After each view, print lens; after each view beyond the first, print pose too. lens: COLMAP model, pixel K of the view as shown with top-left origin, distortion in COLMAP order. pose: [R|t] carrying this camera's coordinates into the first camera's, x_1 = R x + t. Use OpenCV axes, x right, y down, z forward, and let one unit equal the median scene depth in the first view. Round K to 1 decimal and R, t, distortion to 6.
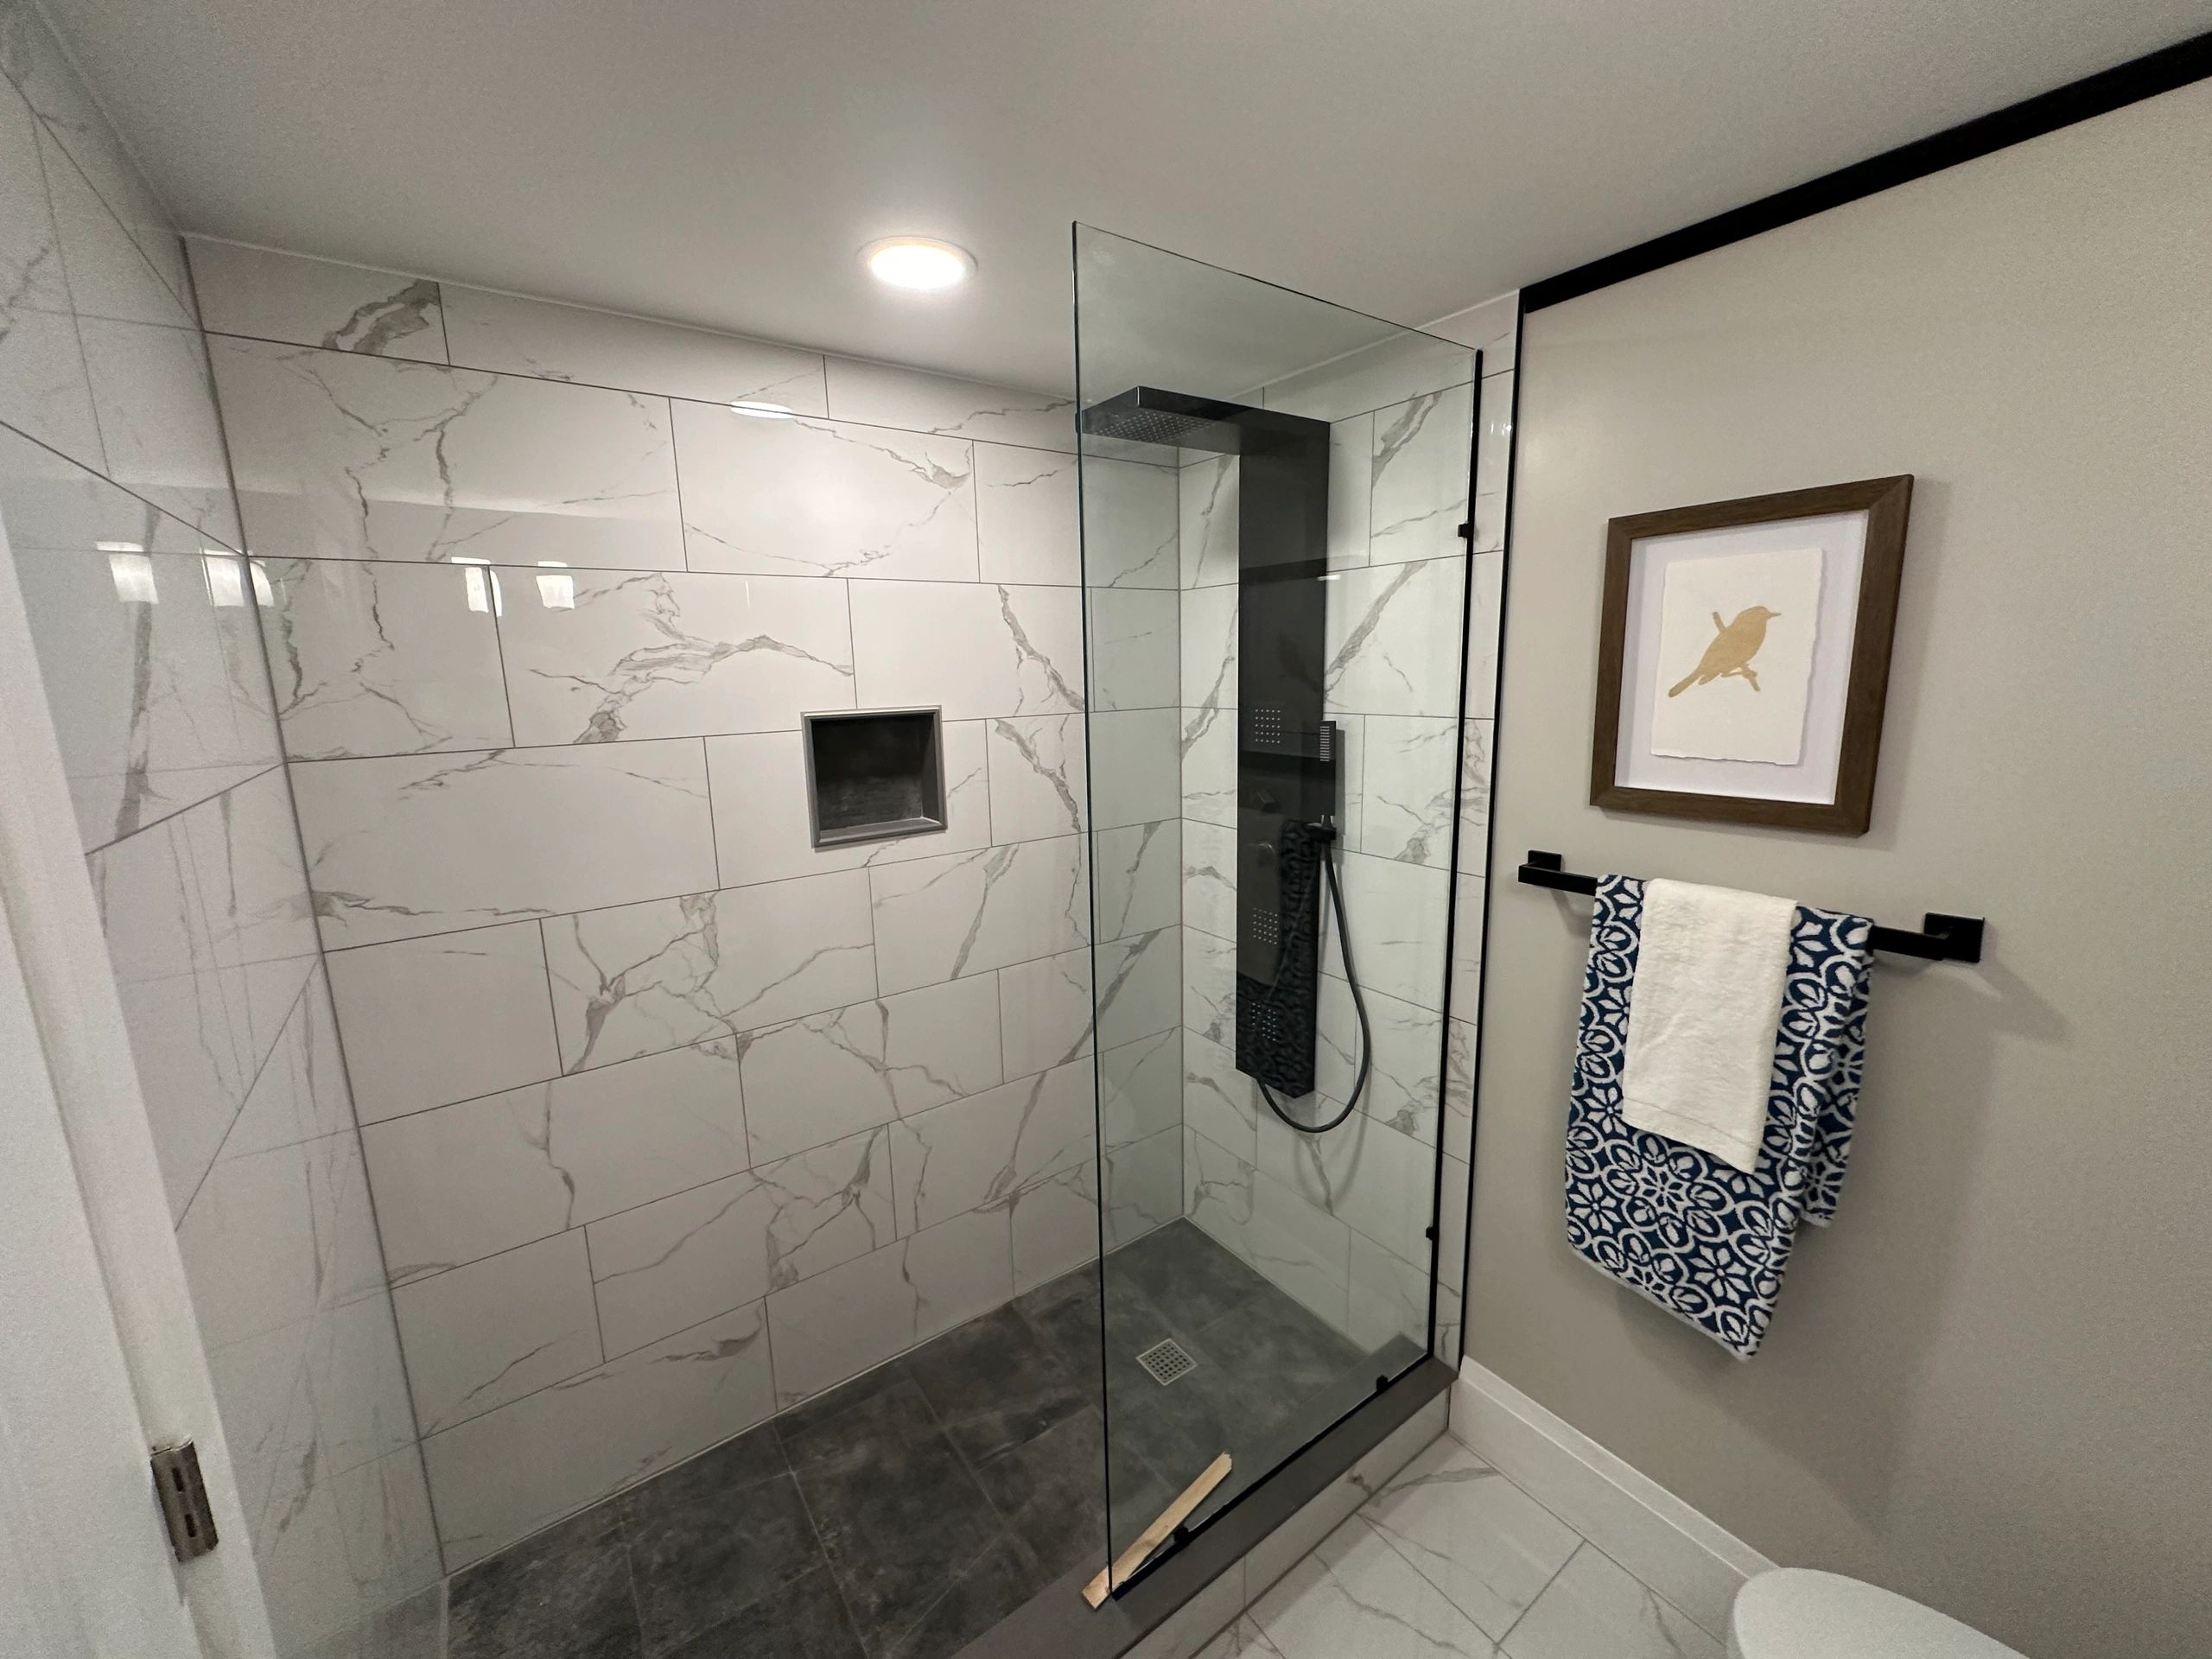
lens RADIAL K [[876.8, 0, 1107.0], [0, 876.8, 830.1], [0, 0, 1]] dist [-0.003119, 0.000467]
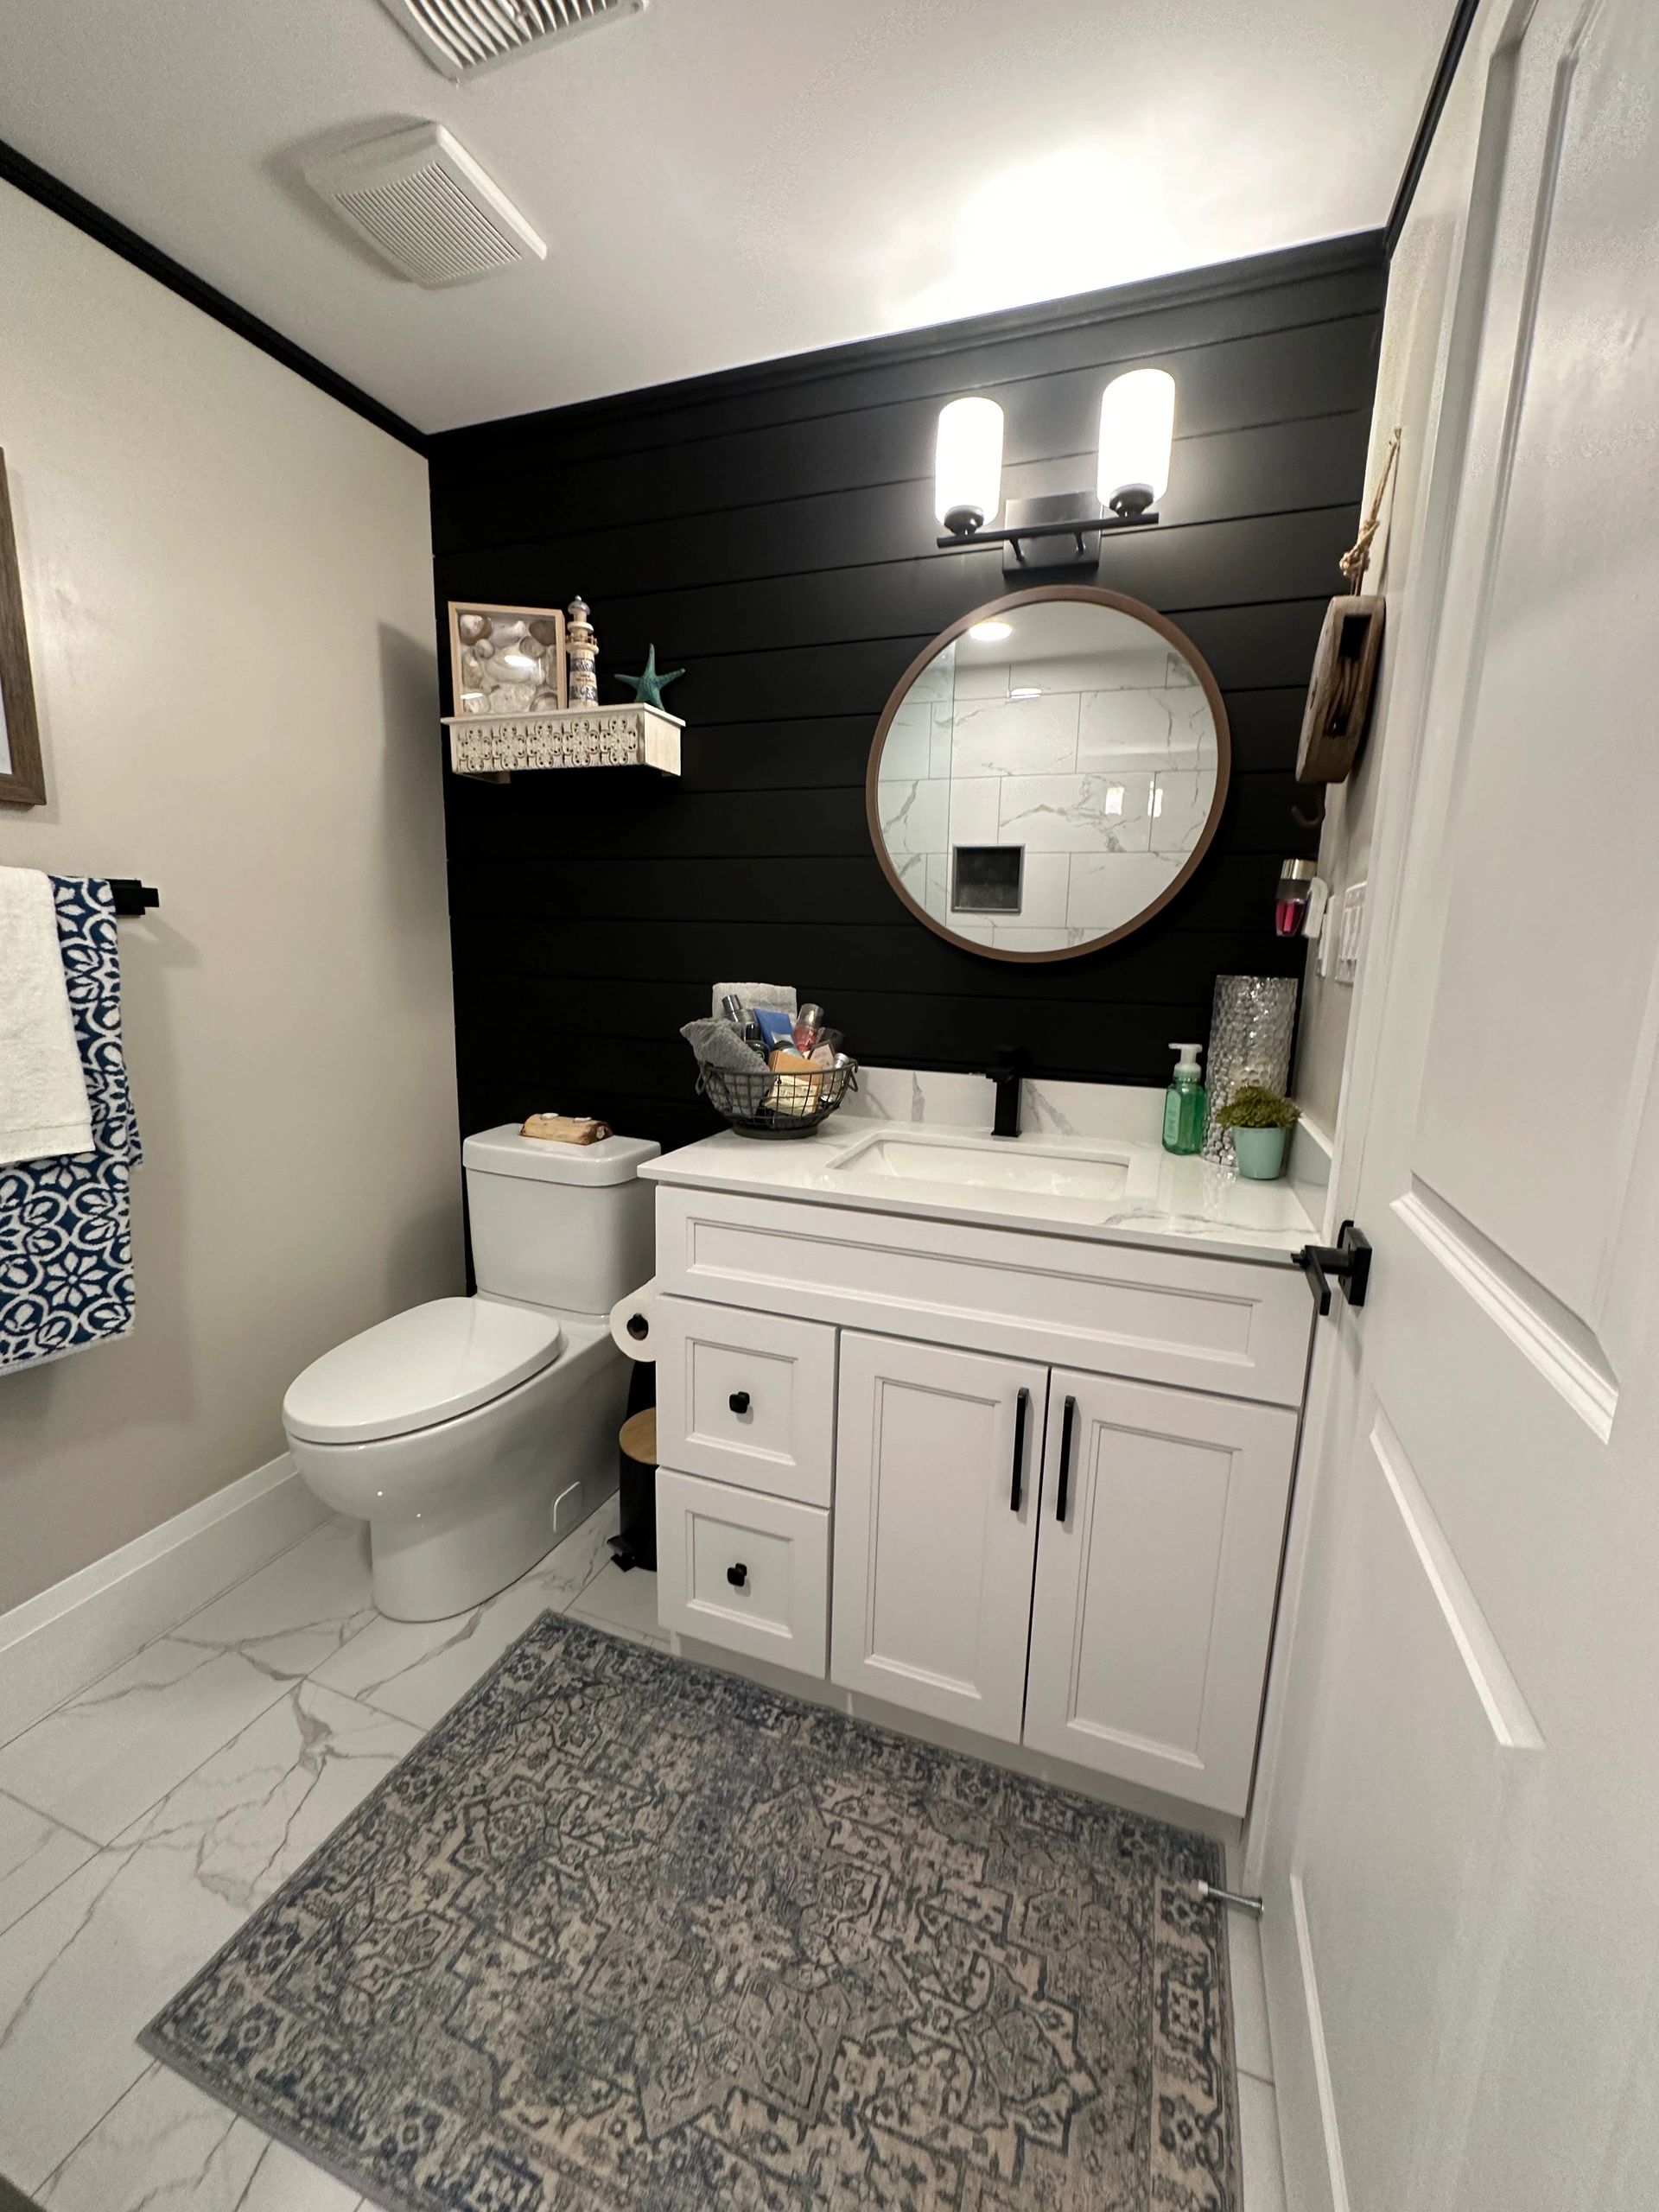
lens RADIAL K [[876.8, 0, 834.5], [0, 876.8, 1103.9], [0, 0, 1]] dist [-0.003119, 0.000467]
pose [[-0.560387, -0.140343, 0.816254, -0.584186], [0.140859, 0.955032, 0.260909, 0.204514], [-0.816165, 0.261187, -0.515419, 0.835028]]
